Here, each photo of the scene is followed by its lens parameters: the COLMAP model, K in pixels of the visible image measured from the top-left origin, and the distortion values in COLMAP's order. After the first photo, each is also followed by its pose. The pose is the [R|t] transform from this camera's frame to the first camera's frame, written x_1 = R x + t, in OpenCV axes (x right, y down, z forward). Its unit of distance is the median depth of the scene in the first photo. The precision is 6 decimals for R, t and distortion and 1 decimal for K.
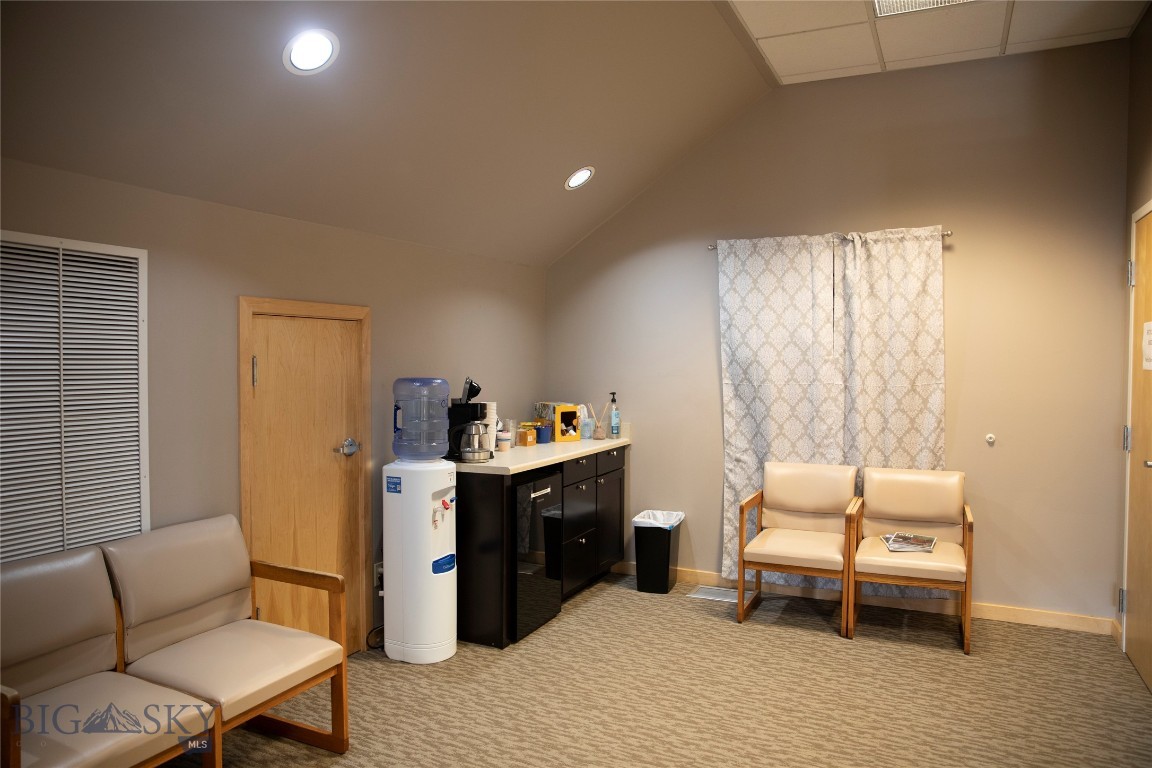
lens RADIAL K [[776.8, 0, 574.6], [0, 776.8, 379.9], [0, 0, 1]] dist [-0.109457, 0.081729]
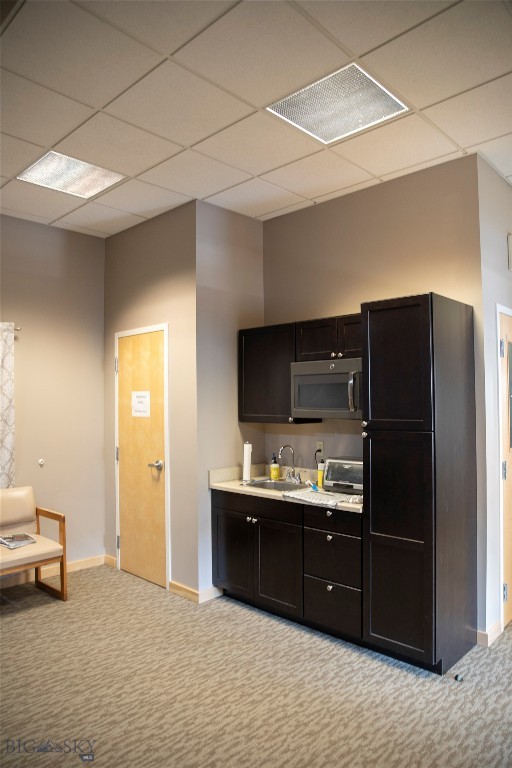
lens RADIAL K [[517.9, 0, 256.0], [0, 517.9, 384.0], [0, 0, 1]] dist [-0.109457, 0.081729]
pose [[0.305384, 0.025424, 0.951890, -0.308675], [0.032988, 0.998761, -0.037259, -0.029209], [-0.951658, 0.042780, 0.304166, 0.237630]]
